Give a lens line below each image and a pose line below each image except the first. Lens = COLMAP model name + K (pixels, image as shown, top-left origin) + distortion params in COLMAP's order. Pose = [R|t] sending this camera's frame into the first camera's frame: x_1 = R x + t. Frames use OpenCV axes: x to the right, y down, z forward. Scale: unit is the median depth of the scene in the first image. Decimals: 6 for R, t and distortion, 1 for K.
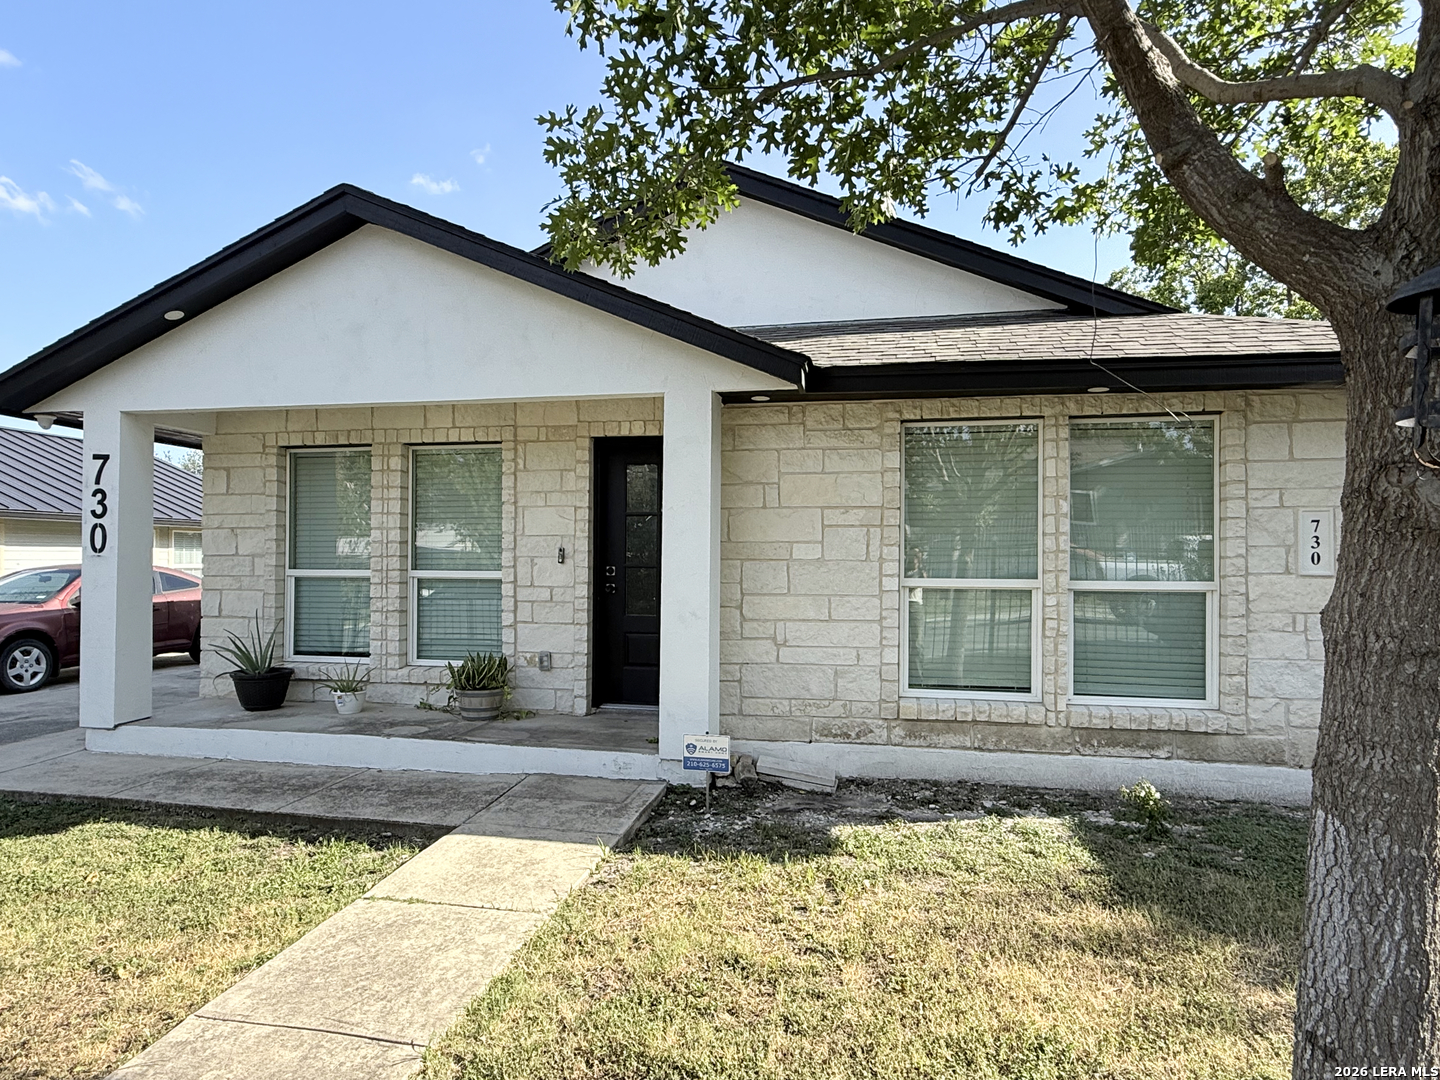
lens RADIAL K [[844.8, 0, 700.0], [0, 844.8, 551.7], [0, 0, 1]] dist [-0.002892, -0.001087]
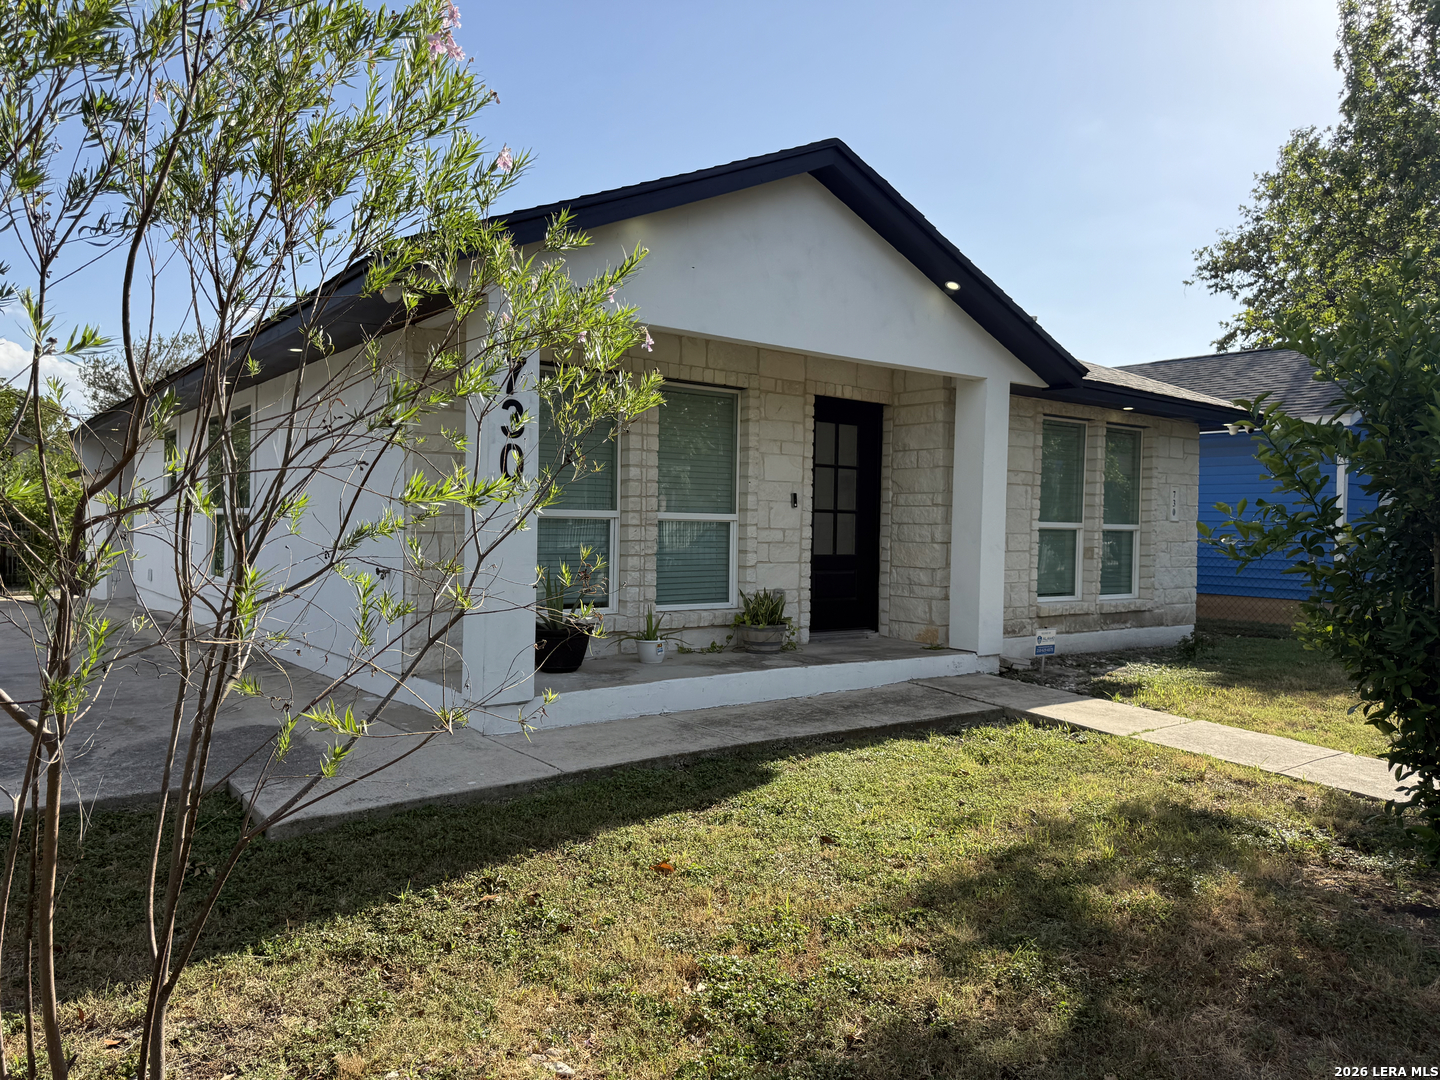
lens RADIAL K [[997.9, 0, 712.3], [0, 997.9, 541.8], [0, 0, 1]] dist [0.114232, -0.172193]
pose [[0.656906, -0.005655, 0.753951, -1.294270], [-0.020710, 0.999459, 0.025540, 0.029436], [-0.753688, -0.032392, 0.656434, 0.243774]]
